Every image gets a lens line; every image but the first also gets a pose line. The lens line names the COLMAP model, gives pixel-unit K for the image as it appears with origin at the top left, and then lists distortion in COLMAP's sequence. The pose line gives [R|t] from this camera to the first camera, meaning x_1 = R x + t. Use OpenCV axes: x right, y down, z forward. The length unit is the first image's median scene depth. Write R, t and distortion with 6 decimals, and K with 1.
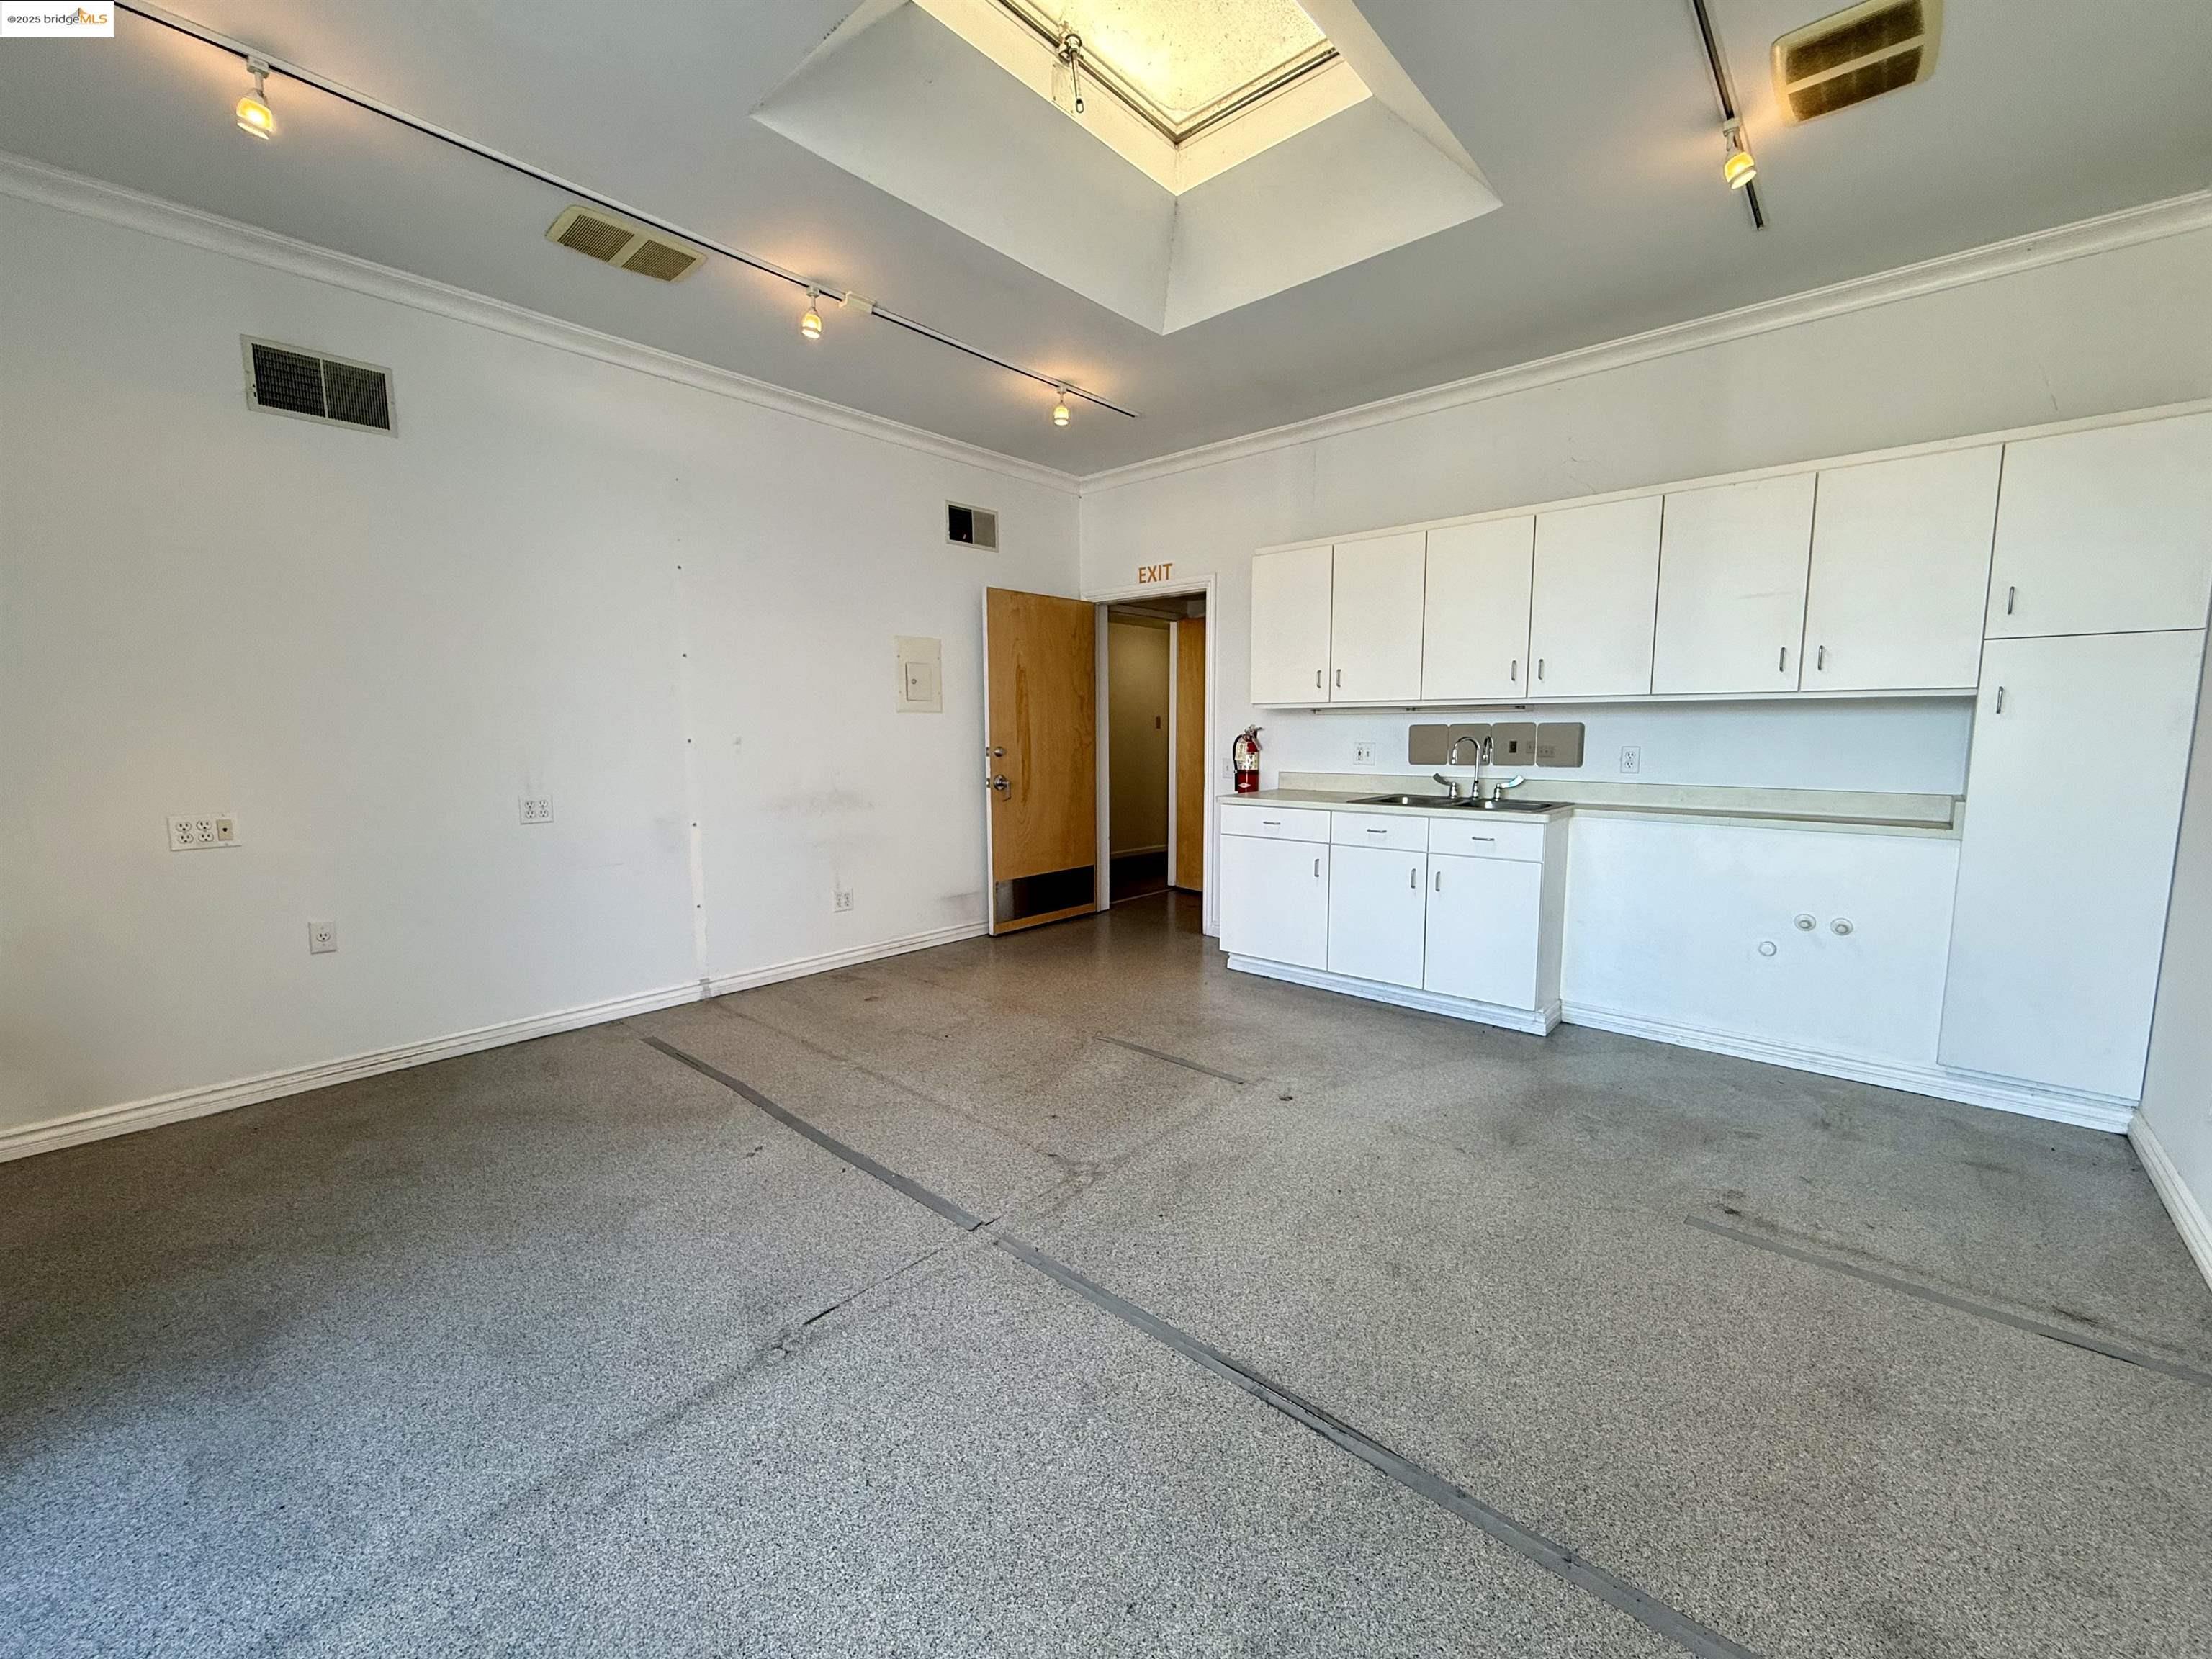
lens RADIAL K [[883.9, 0, 1106.0], [0, 883.9, 829.5], [0, 0, 1]] dist [-0.000251, -0.000143]
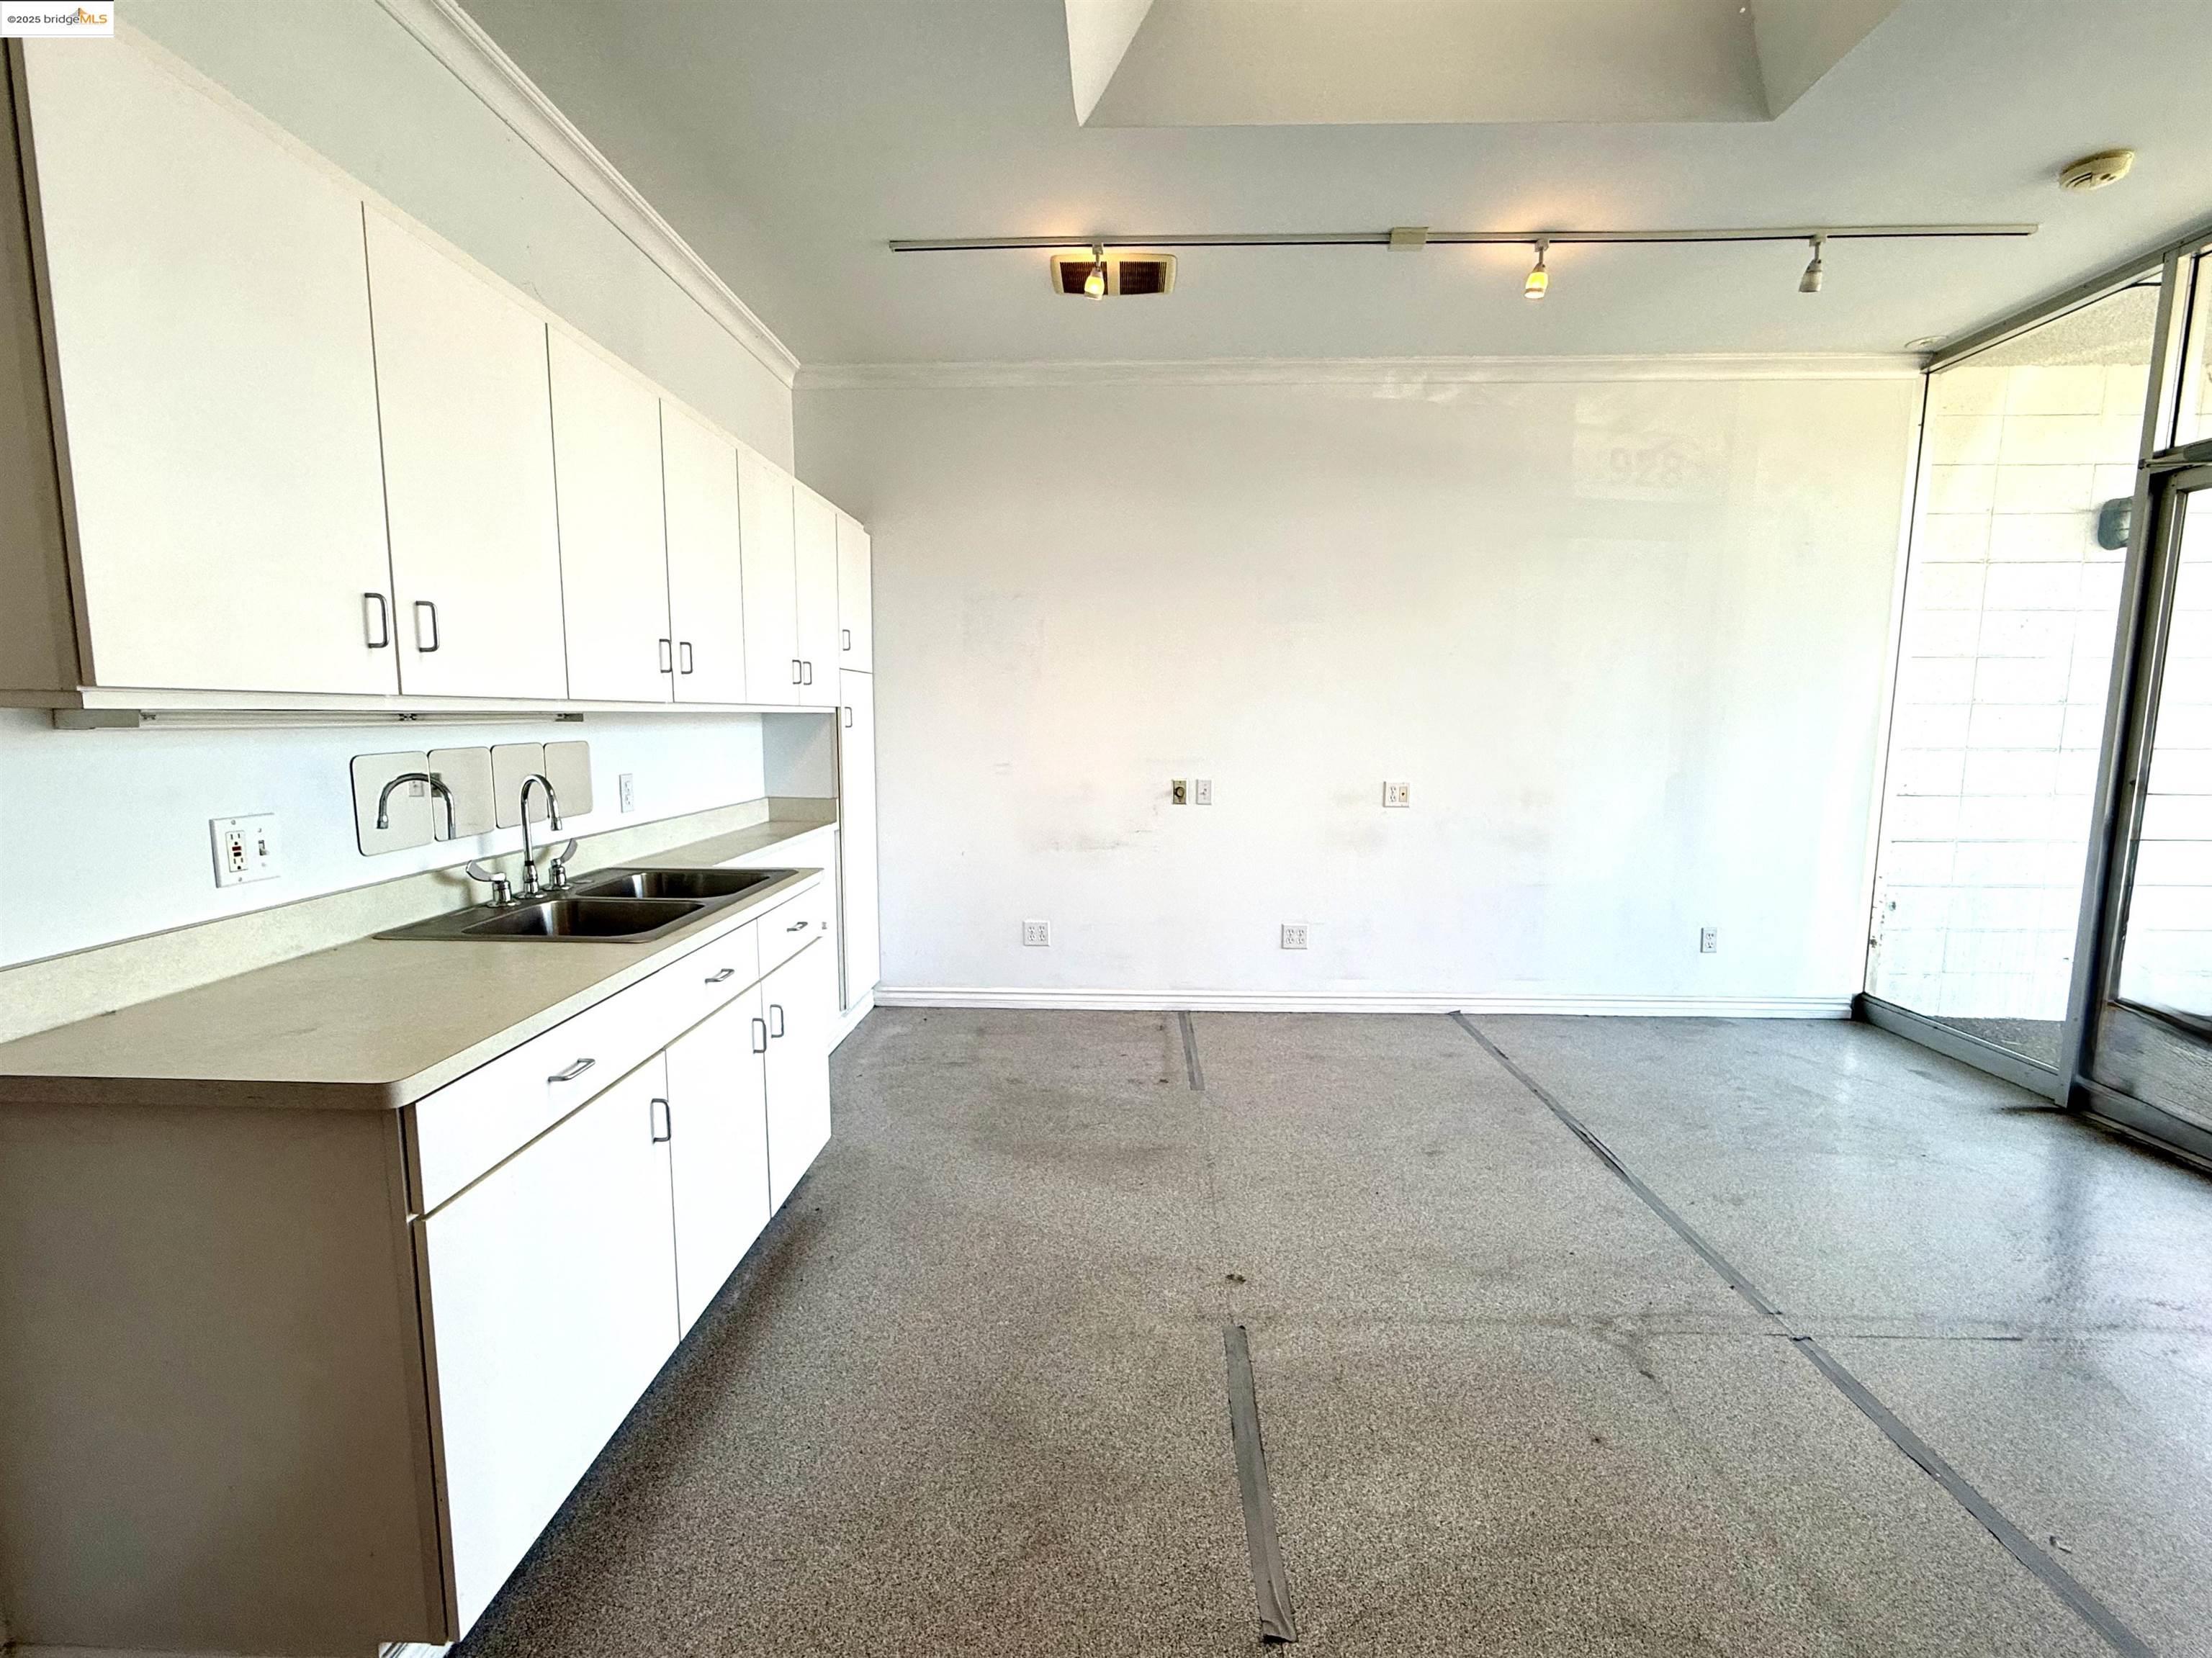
lens RADIAL K [[883.8, 0, 1106.0], [0, 883.8, 829.0], [0, 0, 1]] dist [-0.000251, -0.000143]
pose [[-0.614942, -0.099294, 0.782296, -0.319707], [0.088867, 0.976996, 0.193862, -0.254416], [-0.783549, 0.188734, -0.591972, 1.749037]]
